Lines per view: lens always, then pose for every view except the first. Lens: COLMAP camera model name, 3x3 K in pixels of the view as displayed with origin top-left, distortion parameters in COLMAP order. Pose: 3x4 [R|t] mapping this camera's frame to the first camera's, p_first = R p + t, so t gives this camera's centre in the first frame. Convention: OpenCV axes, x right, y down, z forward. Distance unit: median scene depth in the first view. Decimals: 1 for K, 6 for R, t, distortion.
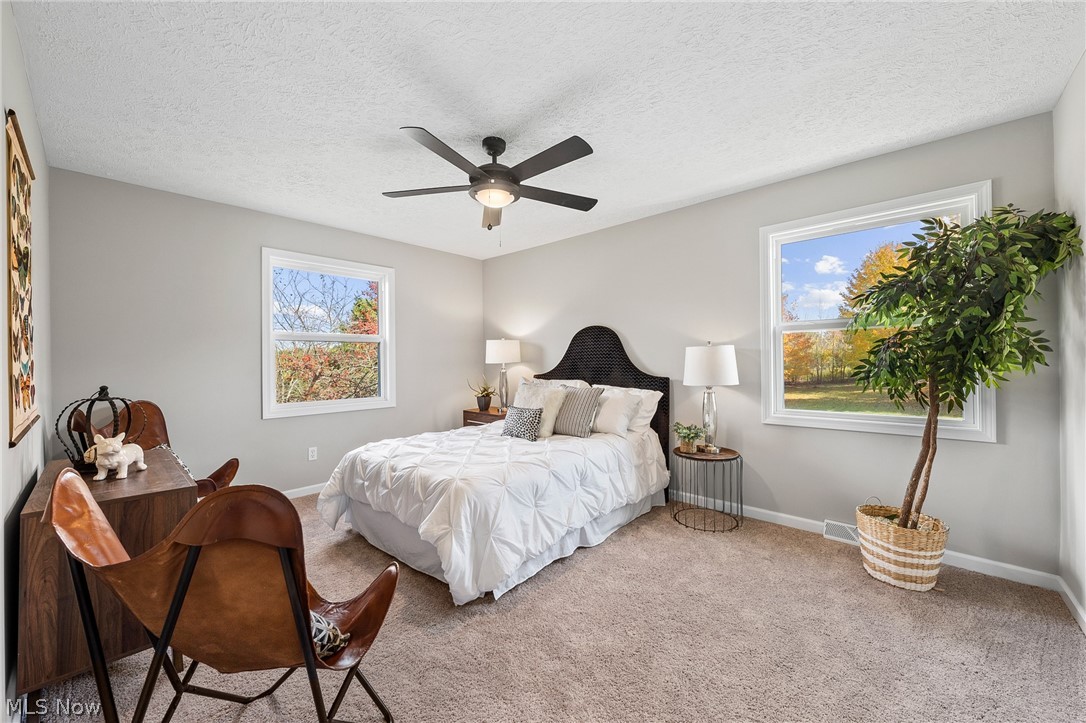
lens RADIAL K [[444.7, 0, 540.3], [0, 444.7, 361.3], [0, 0, 1]] dist [0.001799, -0.000007]
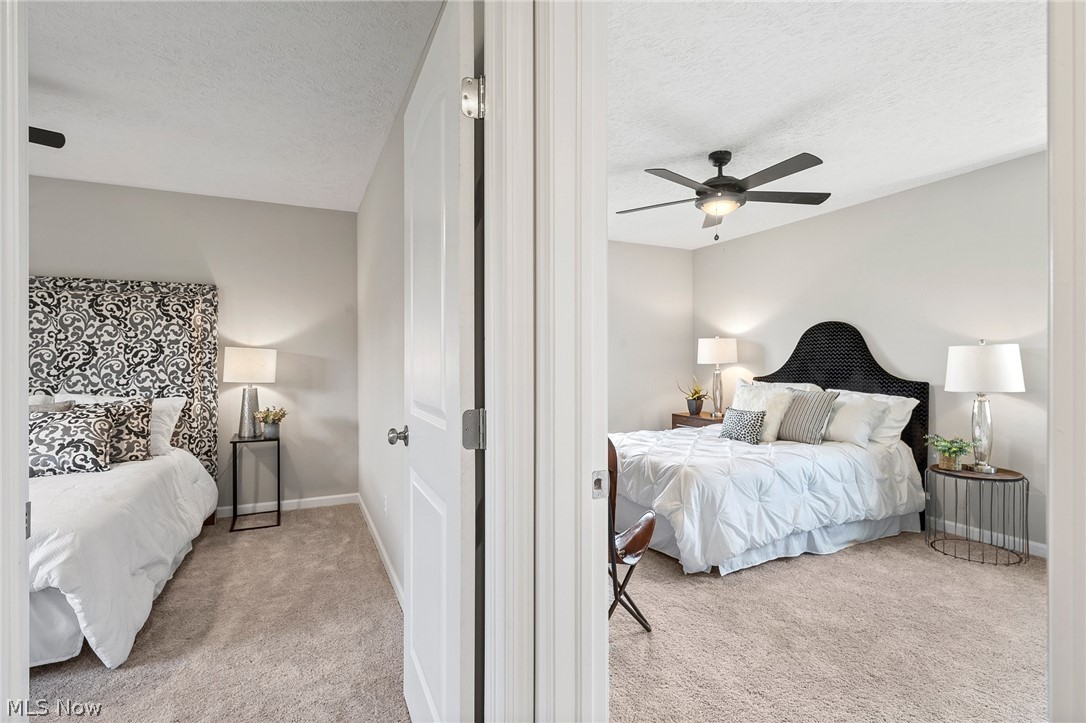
lens RADIAL K [[526.8, 0, 545.3], [0, 526.8, 361.3], [0, 0, 1]] dist [-0.001160, -0.000985]
pose [[0.927725, 0.007559, -0.373187, -0.013605], [-0.007620, 0.999970, 0.001310, 0.001096], [0.373185, 0.001628, 0.927755, -0.239367]]
